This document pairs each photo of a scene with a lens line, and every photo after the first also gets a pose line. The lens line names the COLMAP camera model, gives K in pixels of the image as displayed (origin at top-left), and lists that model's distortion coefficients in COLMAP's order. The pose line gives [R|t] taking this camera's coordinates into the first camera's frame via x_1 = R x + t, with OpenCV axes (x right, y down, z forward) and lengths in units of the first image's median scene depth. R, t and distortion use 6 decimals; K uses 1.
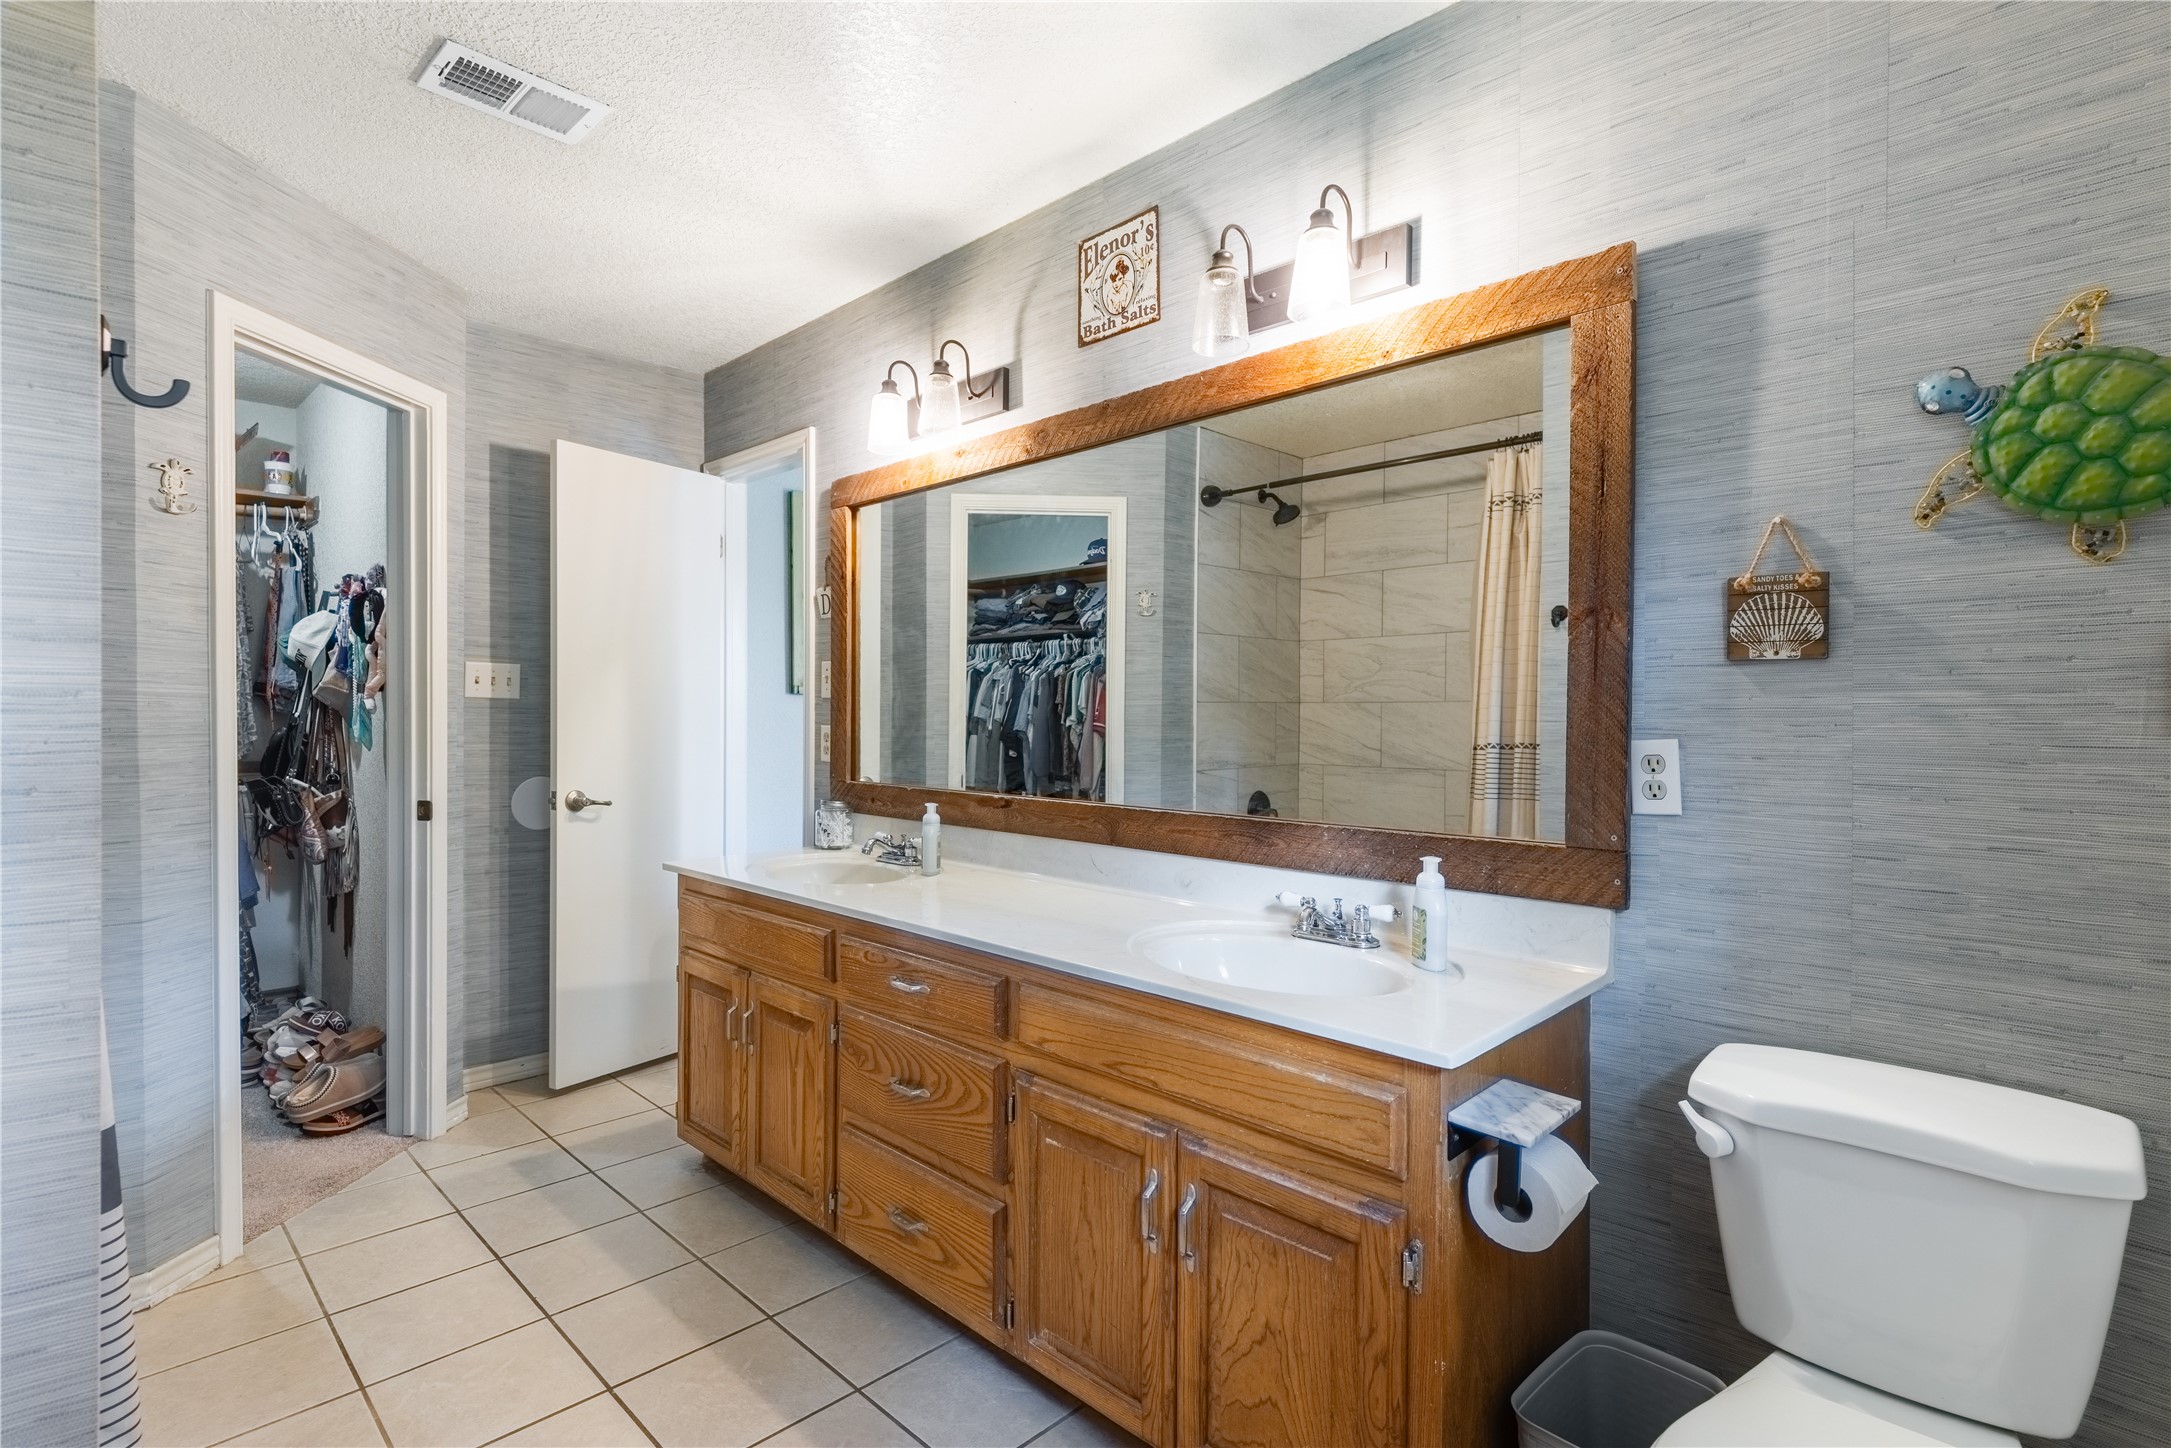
lens RADIAL K [[1029.3, 0, 1089.3], [0, 1029.3, 729.6], [0, 0, 1]] dist [-0.001577, -0.000017]
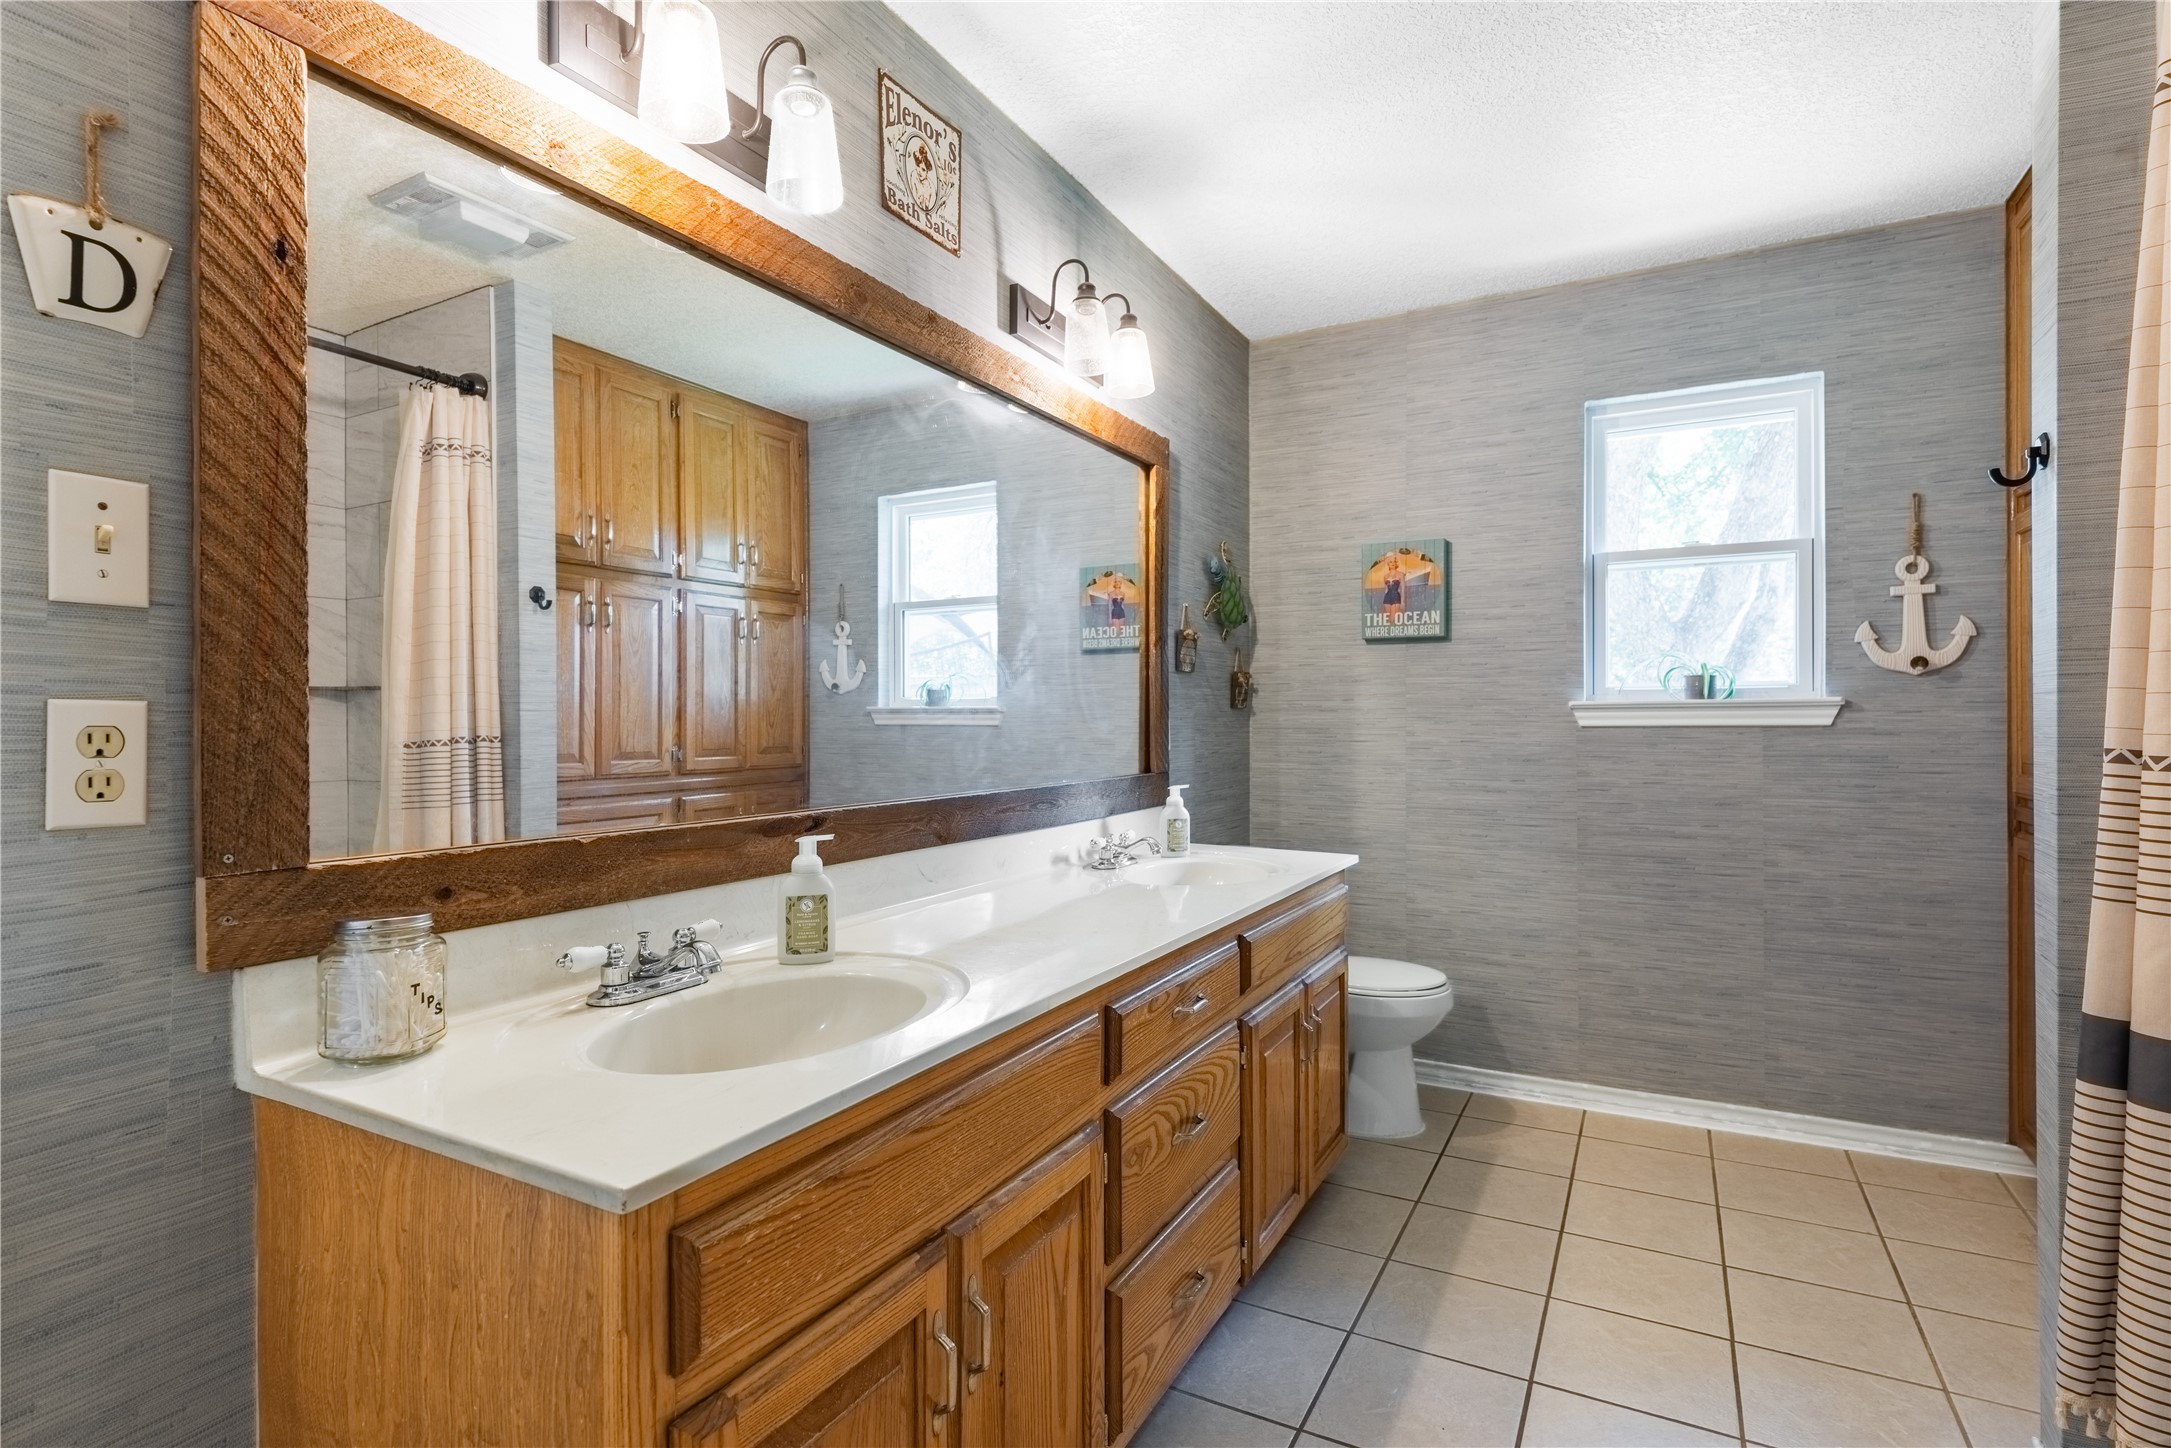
lens RADIAL K [[1086.0, 0, 1085.2], [0, 1086.0, 717.7], [0, 0, 1]] dist [0.001448, 0.000129]
pose [[-0.267825, 0.003037, 0.963463, -0.855245], [0.021175, 0.999772, 0.002735, 0.008848], [-0.963235, 0.021134, -0.267828, 1.117748]]
